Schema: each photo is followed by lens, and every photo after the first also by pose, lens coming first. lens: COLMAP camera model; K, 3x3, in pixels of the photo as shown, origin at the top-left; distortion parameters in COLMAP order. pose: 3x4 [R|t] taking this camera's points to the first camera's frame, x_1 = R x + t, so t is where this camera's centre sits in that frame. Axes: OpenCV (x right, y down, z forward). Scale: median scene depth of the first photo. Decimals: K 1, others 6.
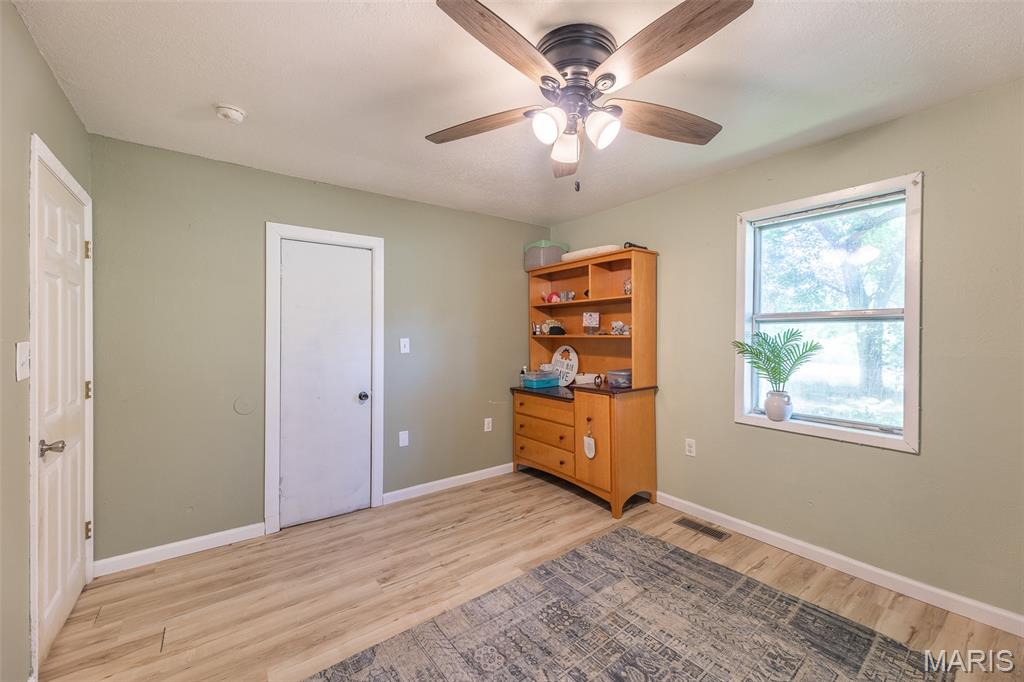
lens RADIAL K [[406.4, 0, 512.0], [0, 406.4, 337.4], [0, 0, 1]] dist [0.002529, 0.000064]
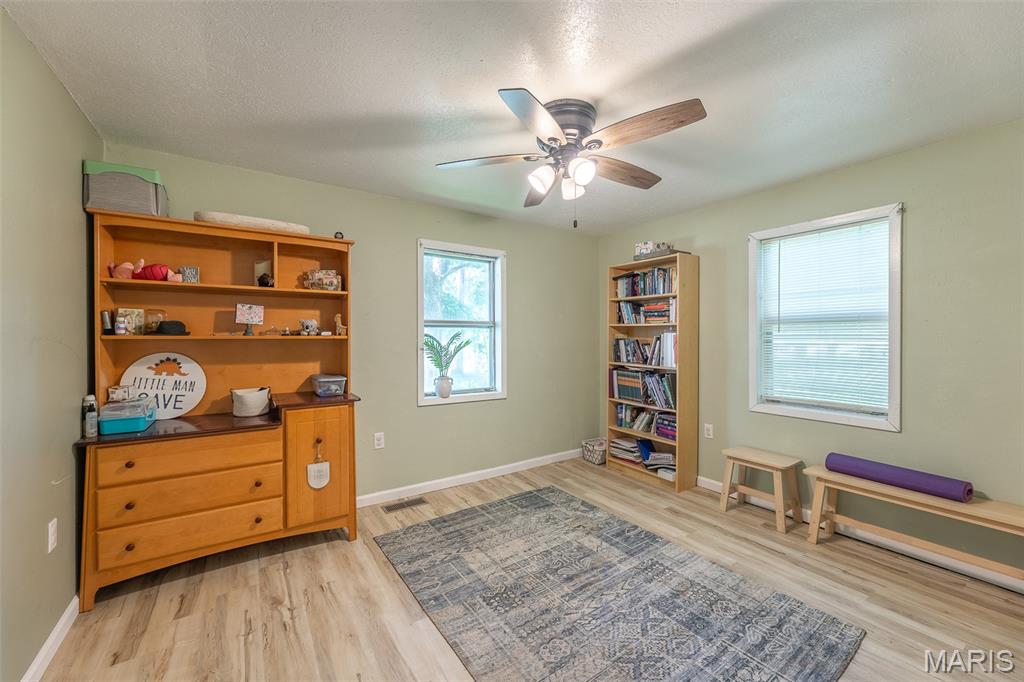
lens RADIAL K [[406.4, 0, 512.0], [0, 406.4, 337.4], [0, 0, 1]] dist [0.002529, 0.000064]
pose [[0.044725, -0.001853, 0.998998, -0.703080], [0.004663, 0.999988, 0.001646, -0.002191], [-0.998988, 0.004585, 0.044733, 0.686191]]
